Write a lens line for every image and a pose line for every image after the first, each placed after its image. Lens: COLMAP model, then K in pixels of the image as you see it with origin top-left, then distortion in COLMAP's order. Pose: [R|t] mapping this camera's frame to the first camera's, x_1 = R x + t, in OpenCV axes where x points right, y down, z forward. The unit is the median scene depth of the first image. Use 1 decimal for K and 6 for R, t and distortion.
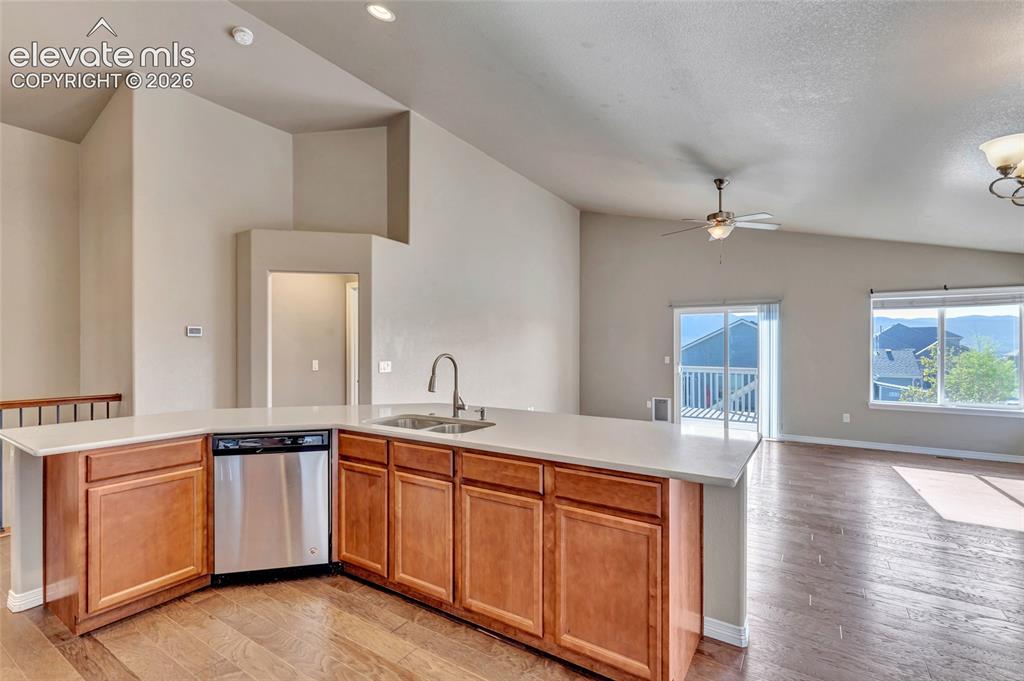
lens RADIAL K [[469.0, 0, 516.1], [0, 469.0, 345.2], [0, 0, 1]] dist [0.006363, -0.000051]
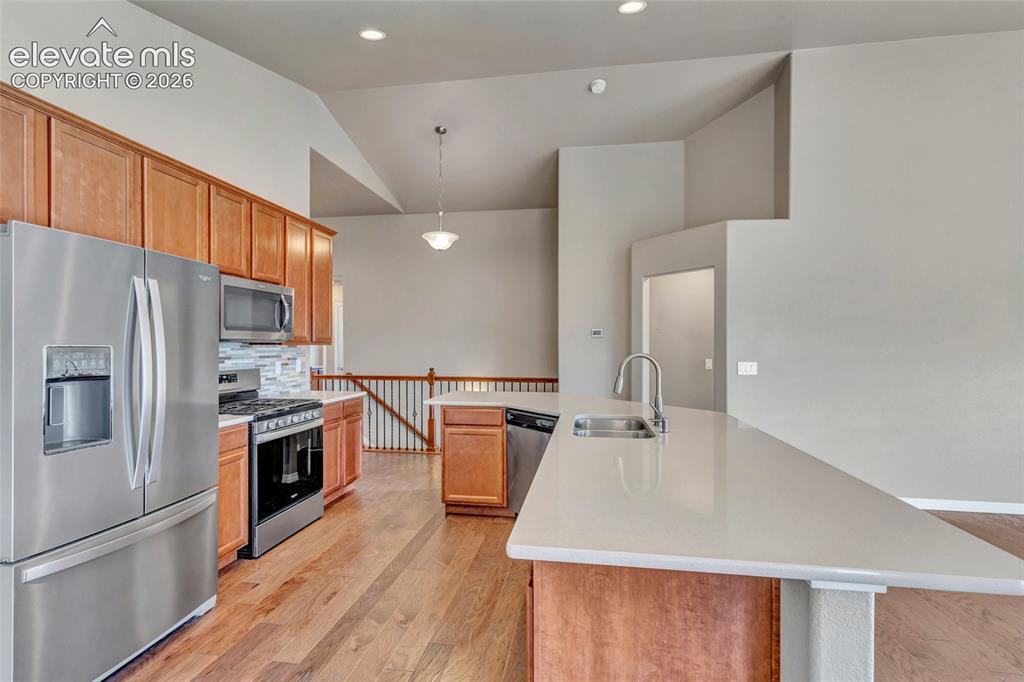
lens RADIAL K [[480.2, 0, 516.1], [0, 480.2, 346.5], [0, 0, 1]] dist [0.003338, 0.000201]
pose [[0.404261, 0.001722, -0.914642, 0.387338], [0.003063, 0.999990, 0.003236, 0.002050], [0.914638, -0.004110, 0.404252, 0.264204]]
